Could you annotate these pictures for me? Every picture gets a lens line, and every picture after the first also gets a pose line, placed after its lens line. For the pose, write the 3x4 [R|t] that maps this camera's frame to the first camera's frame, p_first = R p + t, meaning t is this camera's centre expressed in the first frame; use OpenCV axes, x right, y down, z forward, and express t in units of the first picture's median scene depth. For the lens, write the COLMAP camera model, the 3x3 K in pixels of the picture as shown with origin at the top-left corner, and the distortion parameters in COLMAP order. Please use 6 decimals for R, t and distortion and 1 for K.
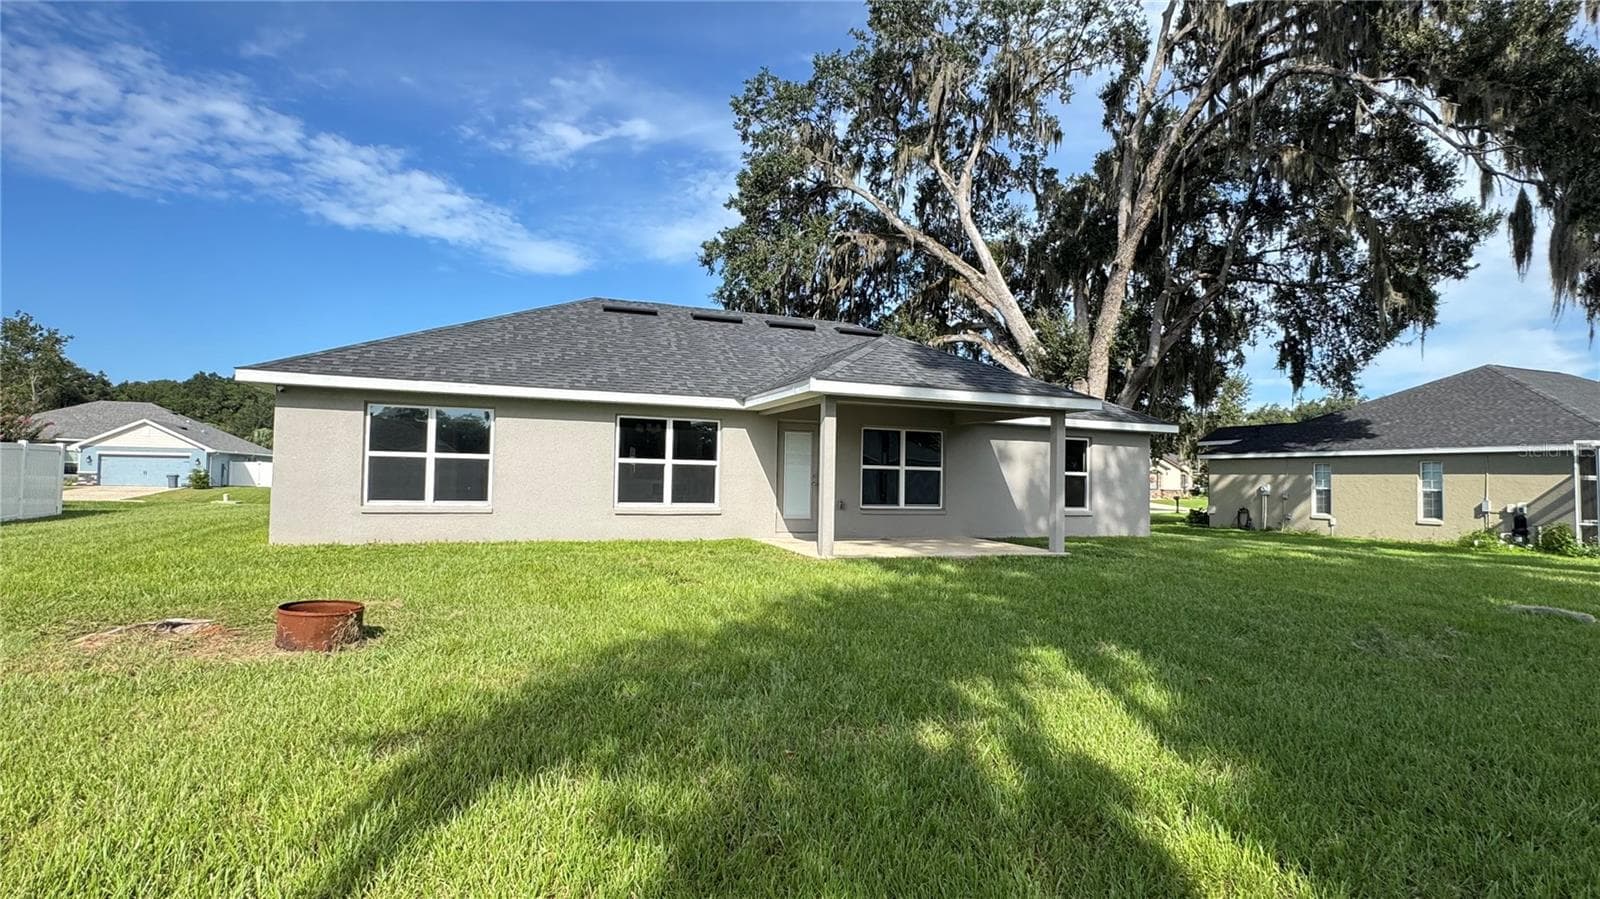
lens RADIAL K [[802.2, 0, 793.5], [0, 802.2, 459.9], [0, 0, 1]] dist [-0.001837, -0.000027]
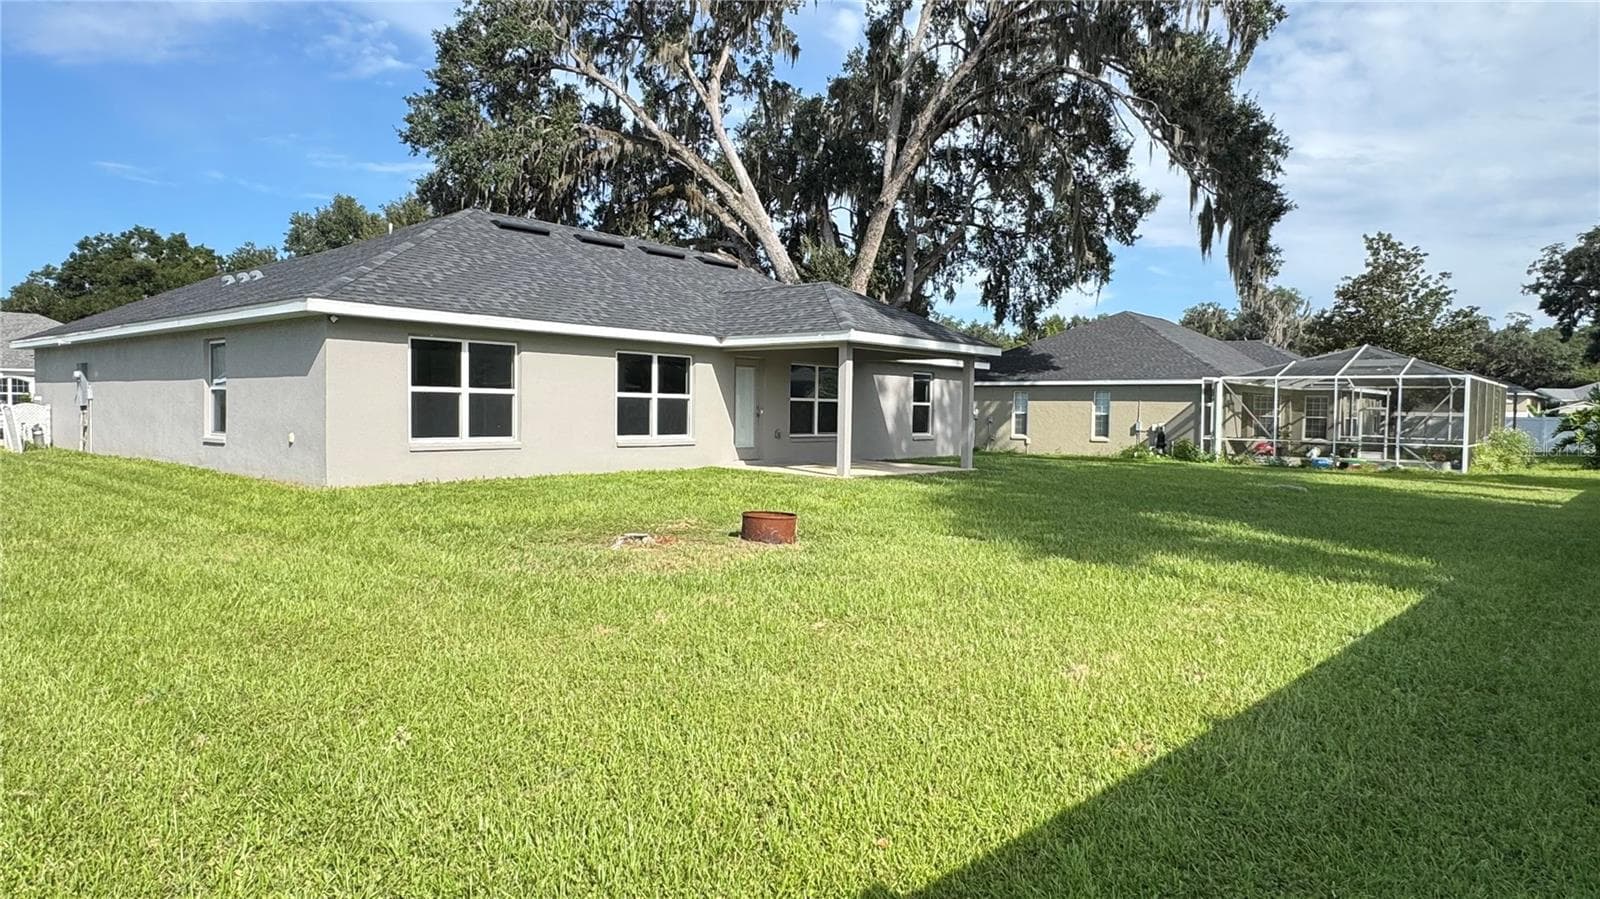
lens RADIAL K [[994.7, 0, 802.6], [0, 994.7, 469.1], [0, 0, 1]] dist [-0.001699, -0.000973]
pose [[0.876469, -0.036027, 0.480108, -0.365595], [-0.008363, 0.995907, 0.089999, -0.012272], [-0.481385, -0.082897, 0.872580, -0.134617]]
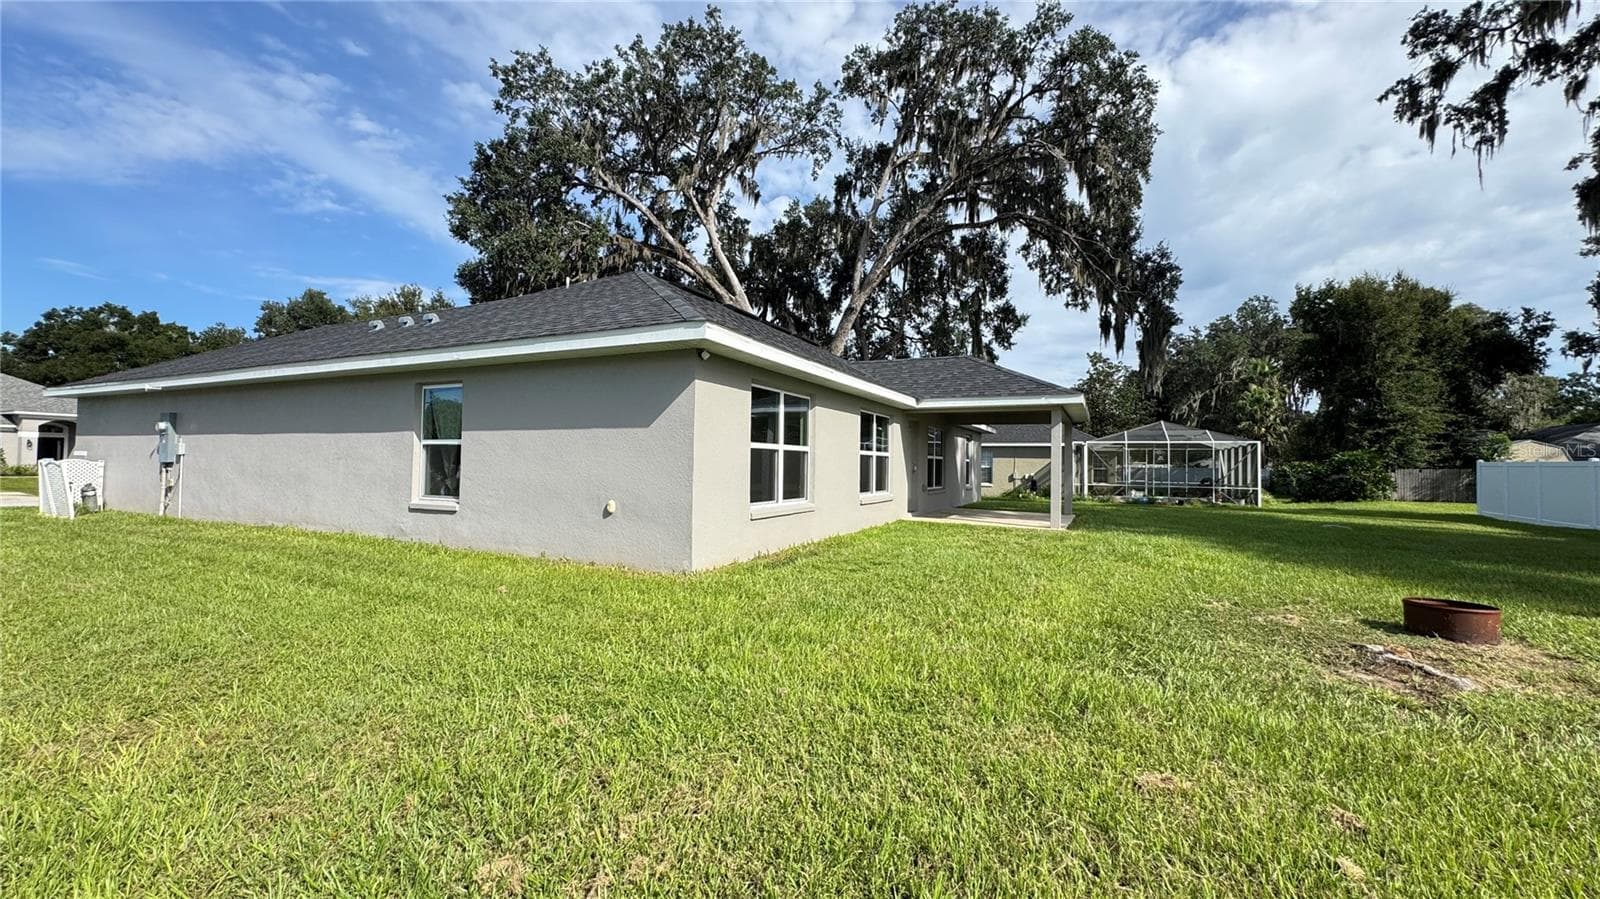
lens RADIAL K [[645.8, 0, 796.2], [0, 645.8, 443.4], [0, 0, 1]] dist [-0.002753, 0.000878]
pose [[0.724025, 0.013767, 0.689636, -0.490161], [-0.018365, 0.999831, -0.000678, -0.004736], [-0.689529, -0.012175, 0.724156, 0.273345]]
